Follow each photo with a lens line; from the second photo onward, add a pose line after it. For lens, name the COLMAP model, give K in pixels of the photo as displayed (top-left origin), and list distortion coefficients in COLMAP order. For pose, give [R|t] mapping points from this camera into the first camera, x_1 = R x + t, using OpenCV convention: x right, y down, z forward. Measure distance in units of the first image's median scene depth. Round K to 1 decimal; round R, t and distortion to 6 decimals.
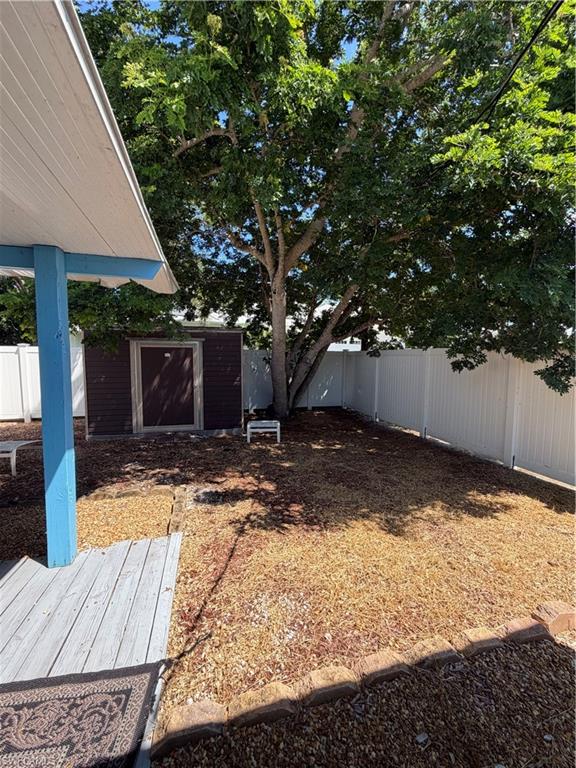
lens RADIAL K [[306.7, 0, 286.7], [0, 306.7, 387.5], [0, 0, 1]] dist [-0.001666, 0.001063]
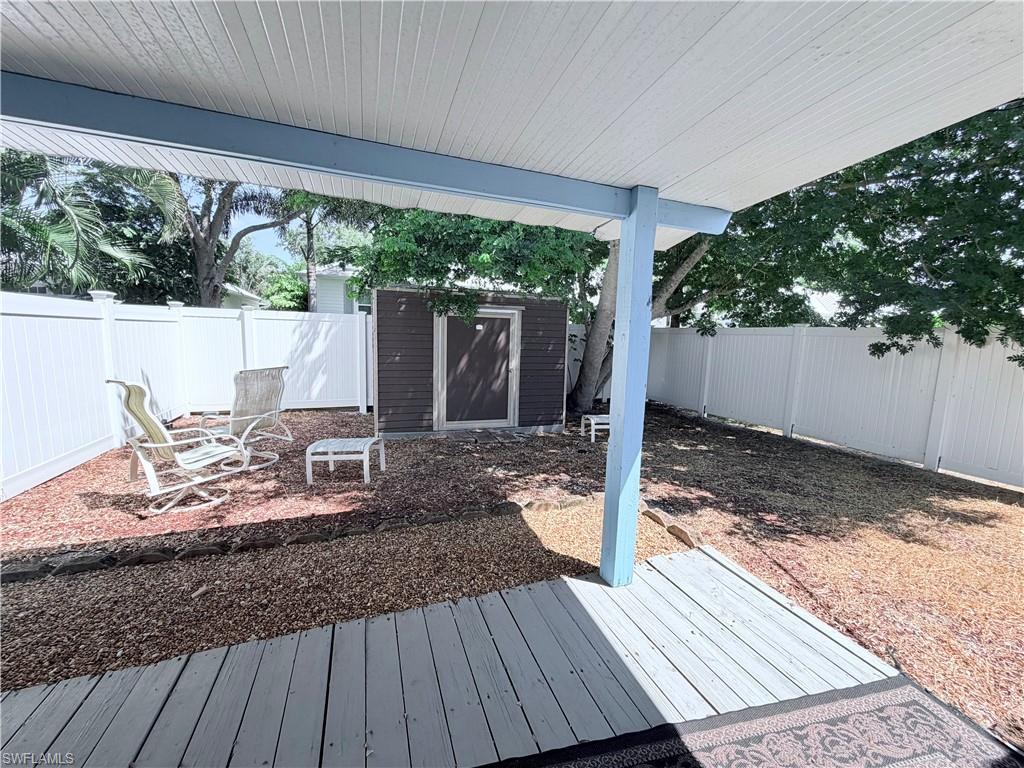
lens RADIAL K [[409.0, 0, 515.0], [0, 409.0, 388.6], [0, 0, 1]] dist [-0.001666, 0.001063]
pose [[0.996218, 0.011582, 0.086116, -0.574220], [-0.014651, 0.999277, 0.035094, 0.012853], [-0.085647, -0.036223, 0.995667, -0.021382]]
